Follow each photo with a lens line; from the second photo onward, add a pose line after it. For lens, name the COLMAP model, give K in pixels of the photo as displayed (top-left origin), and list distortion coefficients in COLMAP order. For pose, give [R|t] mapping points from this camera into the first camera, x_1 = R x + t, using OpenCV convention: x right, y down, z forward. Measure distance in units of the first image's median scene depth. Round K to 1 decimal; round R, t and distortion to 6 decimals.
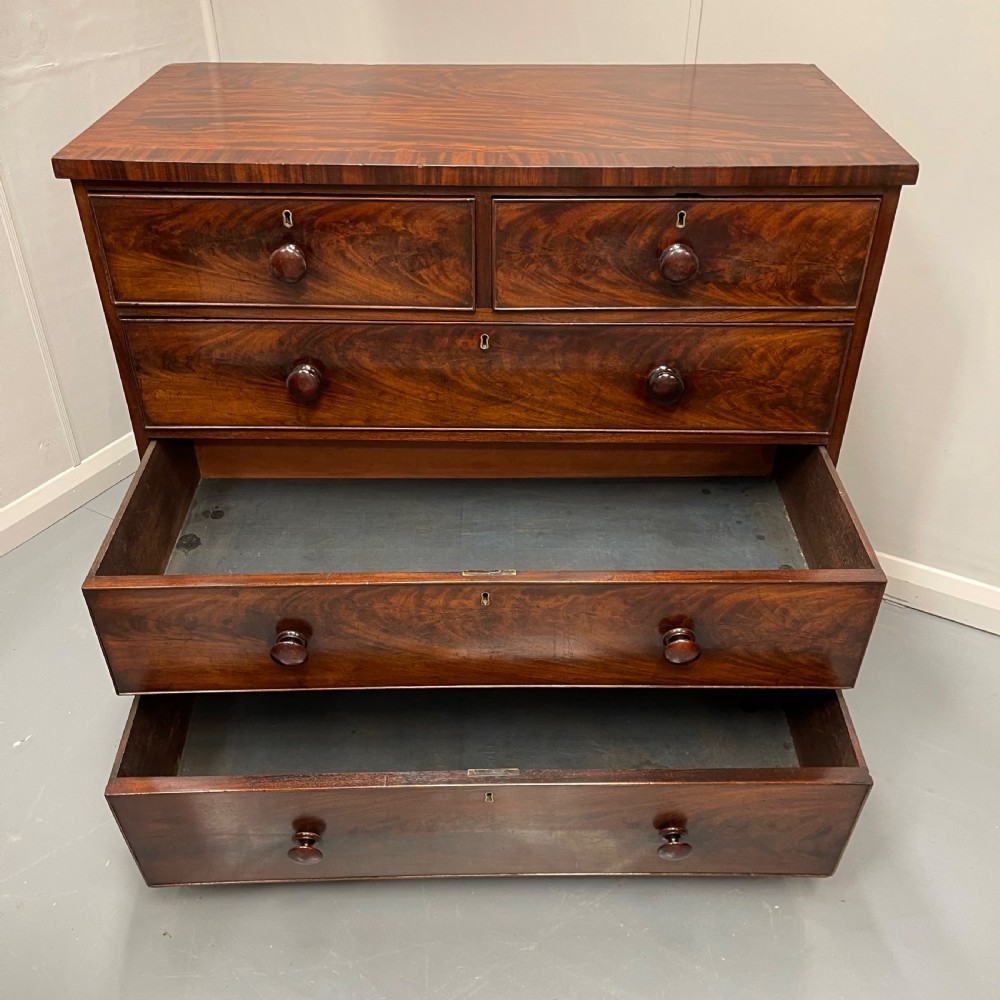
lens RADIAL K [[990.5, 0, 497.4], [0, 990.5, 493.1], [0, 0, 1]] dist [0.012972, 0.000000]
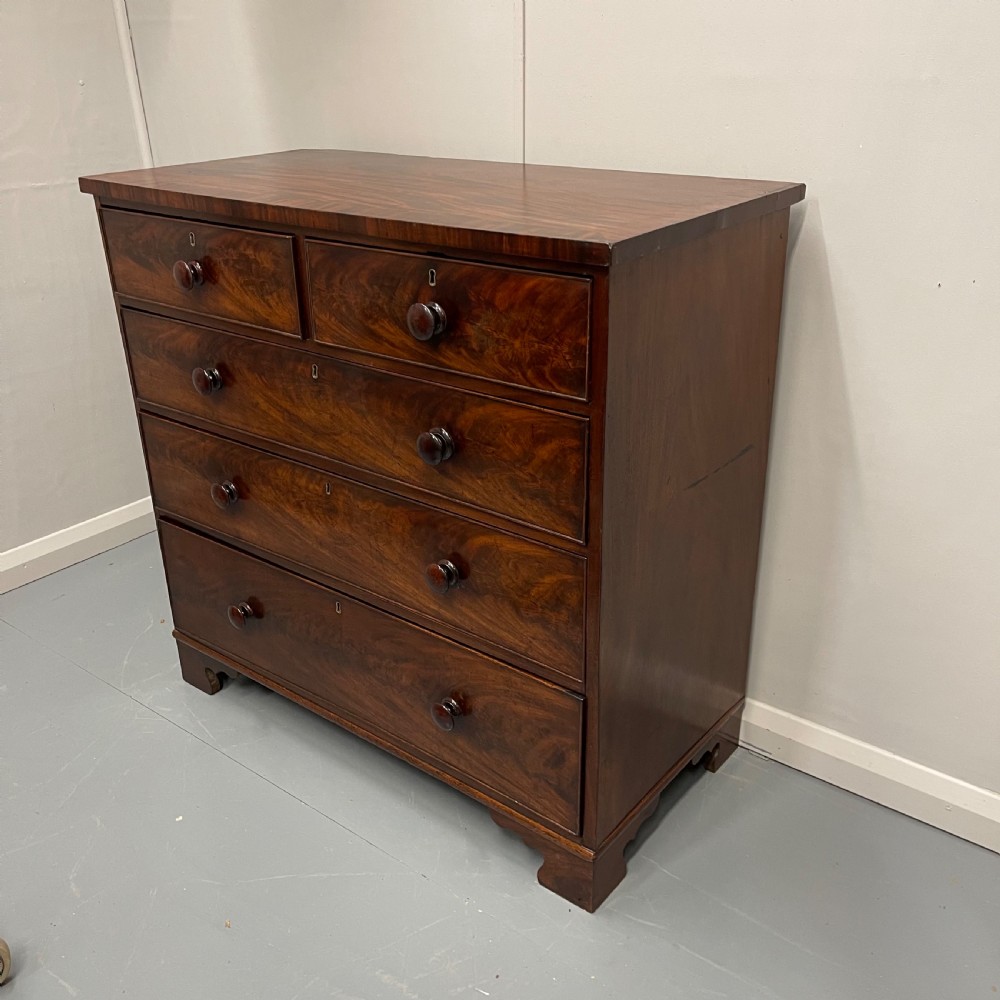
lens RADIAL K [[990.5, 0, 512.8], [0, 990.5, 517.4], [0, 0, 1]] dist [0.012972, 0.000000]
pose [[0.803305, 0.250144, -0.540489, 0.842154], [-0.327722, 0.943426, -0.050451, -0.017087], [0.497292, 0.217657, 0.839837, 0.227638]]
